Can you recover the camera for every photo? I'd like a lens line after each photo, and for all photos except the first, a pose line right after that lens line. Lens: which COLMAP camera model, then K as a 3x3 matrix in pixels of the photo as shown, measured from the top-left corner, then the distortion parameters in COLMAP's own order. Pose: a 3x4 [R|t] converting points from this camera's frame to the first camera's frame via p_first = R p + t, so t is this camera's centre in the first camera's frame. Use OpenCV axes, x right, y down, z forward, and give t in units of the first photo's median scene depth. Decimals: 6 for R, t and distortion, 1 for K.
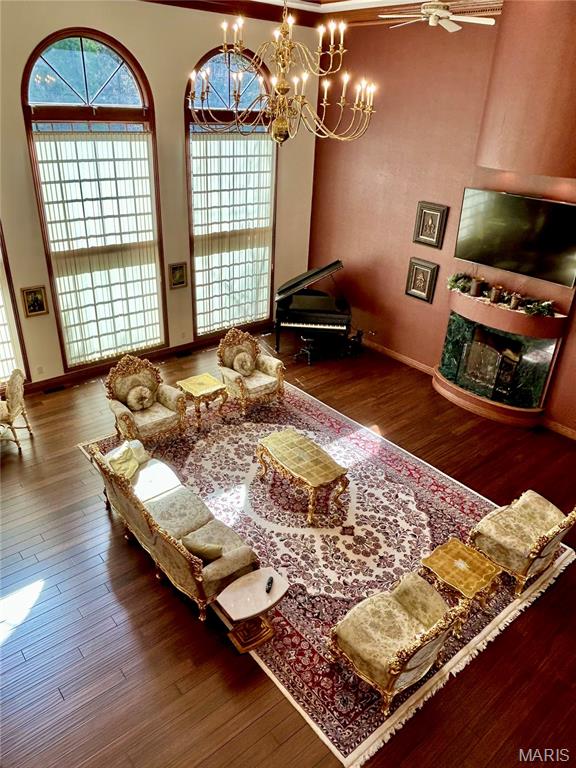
lens RADIAL K [[546.6, 0, 288.0], [0, 546.6, 384.0], [0, 0, 1]] dist [-0.002396, -0.043813]
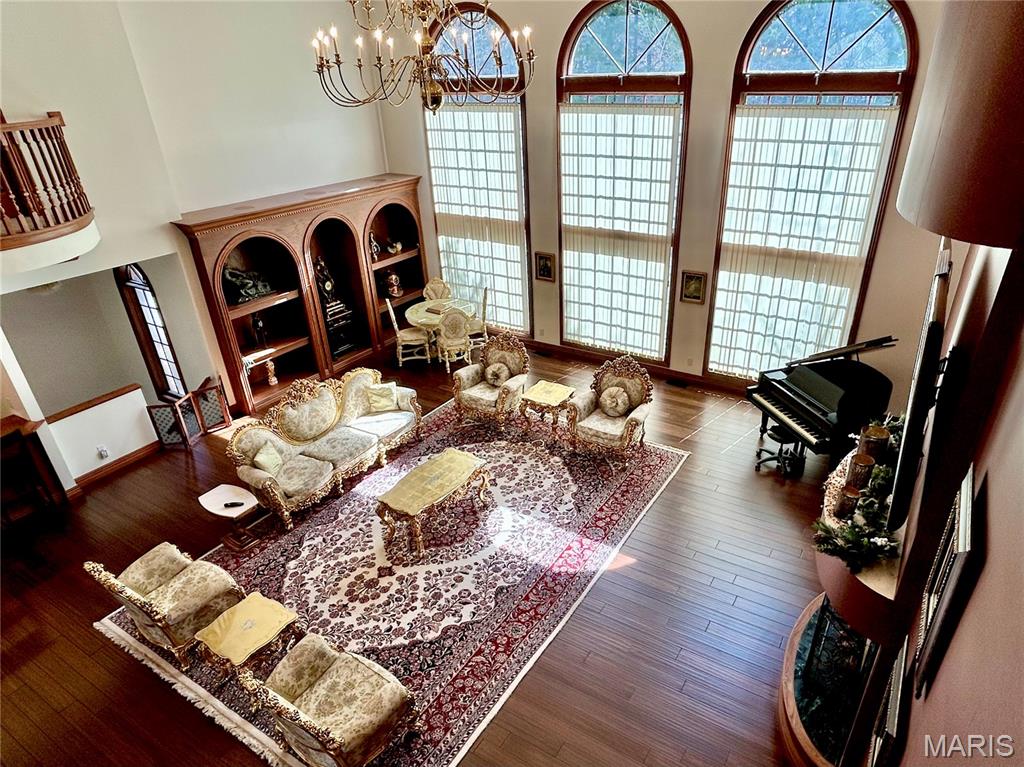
lens RADIAL K [[631.3, 0, 549.2], [0, 631.3, 412.3], [0, 0, 1]] dist [-0.005617, -0.004189]
pose [[0.319227, 0.410672, -0.854074, 0.684243], [-0.399818, 0.875457, 0.271514, -0.235419], [0.859209, 0.254799, 0.443663, 0.526617]]
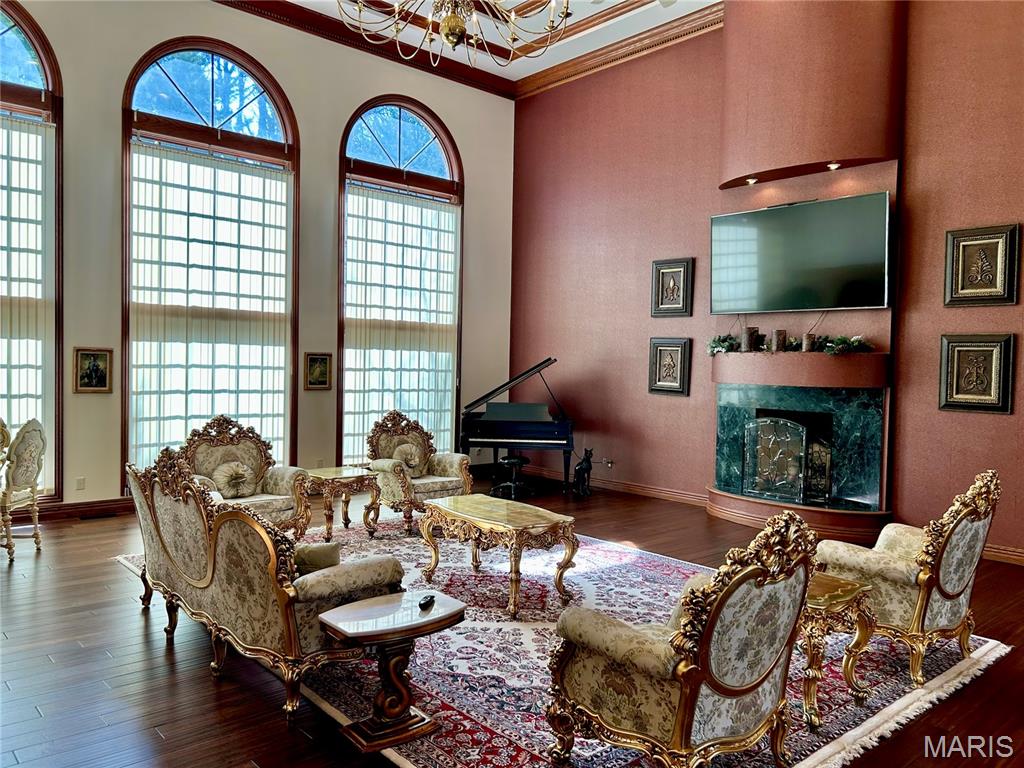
lens RADIAL K [[768.5, 0, 512.0], [0, 768.5, 384.0], [0, 0, 1]] dist [0.069161, -0.148576]
pose [[0.999331, -0.022246, 0.029037, 0.016322], [0.032631, 0.900872, -0.432857, 0.281901], [-0.016529, 0.433515, 0.900995, 0.147077]]
